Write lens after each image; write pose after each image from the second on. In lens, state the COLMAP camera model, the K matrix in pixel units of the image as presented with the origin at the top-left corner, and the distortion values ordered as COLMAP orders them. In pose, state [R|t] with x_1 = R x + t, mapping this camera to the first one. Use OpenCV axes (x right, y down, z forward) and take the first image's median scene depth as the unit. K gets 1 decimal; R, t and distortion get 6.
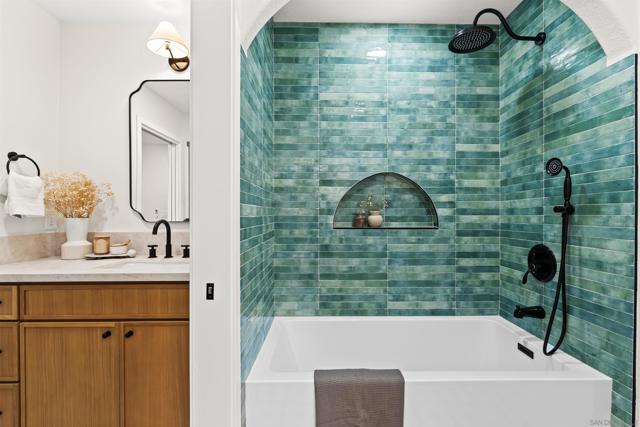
lens RADIAL K [[296.9, 0, 320.0], [0, 296.9, 213.5], [0, 0, 1]] dist [-0.005145, -0.000453]
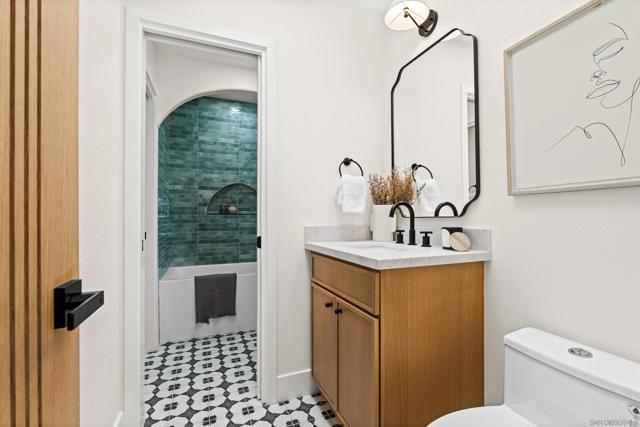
lens RADIAL K [[296.9, 0, 320.0], [0, 296.9, 213.5], [0, 0, 1]] dist [-0.005145, -0.000453]
pose [[0.931038, 0.000336, 0.364921, 0.026757], [0.003629, 0.999942, -0.010178, 0.065912], [-0.364903, 0.010800, 0.930983, -0.863025]]
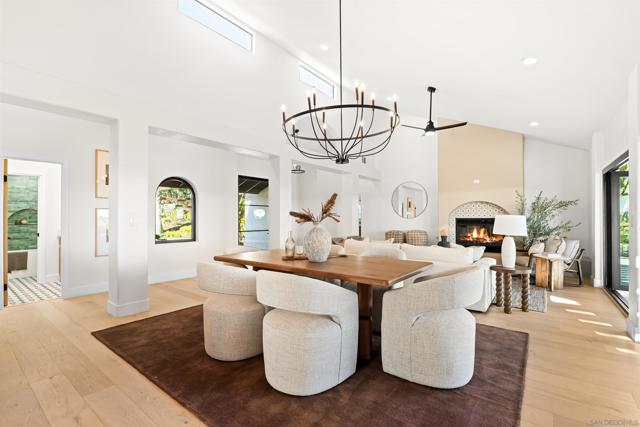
lens RADIAL K [[296.9, 0, 320.0], [0, 296.9, 213.5], [0, 0, 1]] dist [-0.005145, -0.000453]
pose [[0.623287, 0.004998, 0.781977, -0.357207], [0.008325, 0.999880, -0.013027, -0.006019], [-0.781949, 0.014630, 0.623171, -3.864849]]
